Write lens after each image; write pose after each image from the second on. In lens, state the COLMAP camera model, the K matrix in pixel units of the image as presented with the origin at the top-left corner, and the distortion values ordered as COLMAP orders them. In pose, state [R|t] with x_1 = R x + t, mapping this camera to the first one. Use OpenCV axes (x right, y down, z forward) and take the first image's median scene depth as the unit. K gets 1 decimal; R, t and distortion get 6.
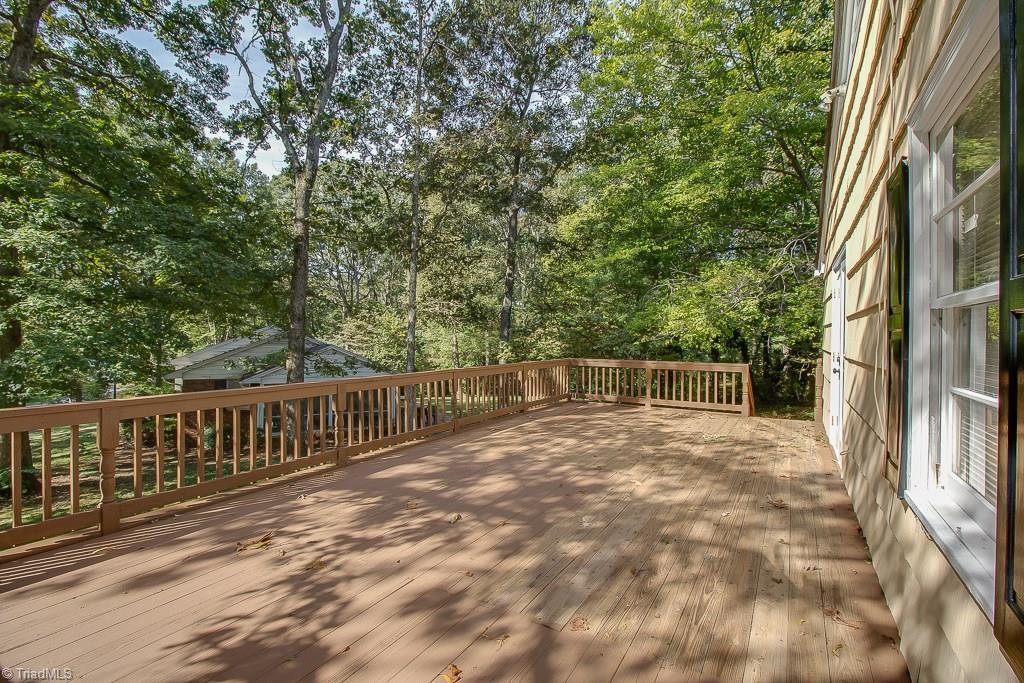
lens RADIAL K [[475.9, 0, 507.4], [0, 475.9, 334.7], [0, 0, 1]] dist [-0.000164, -0.012958]
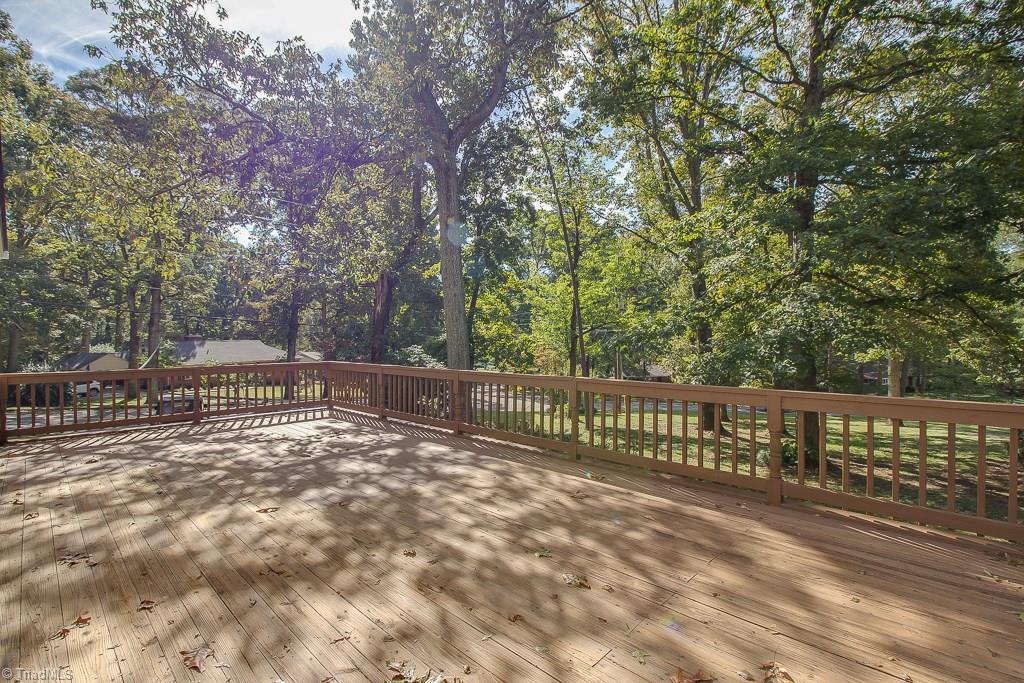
lens RADIAL K [[475.9, 0, 507.4], [0, 475.9, 334.7], [0, 0, 1]] dist [-0.000164, -0.012958]
pose [[-0.231899, 0.003881, -0.972732, 0.967156], [0.021899, 0.999759, -0.001232, 0.006844], [0.972493, -0.021587, -0.231928, 1.566741]]
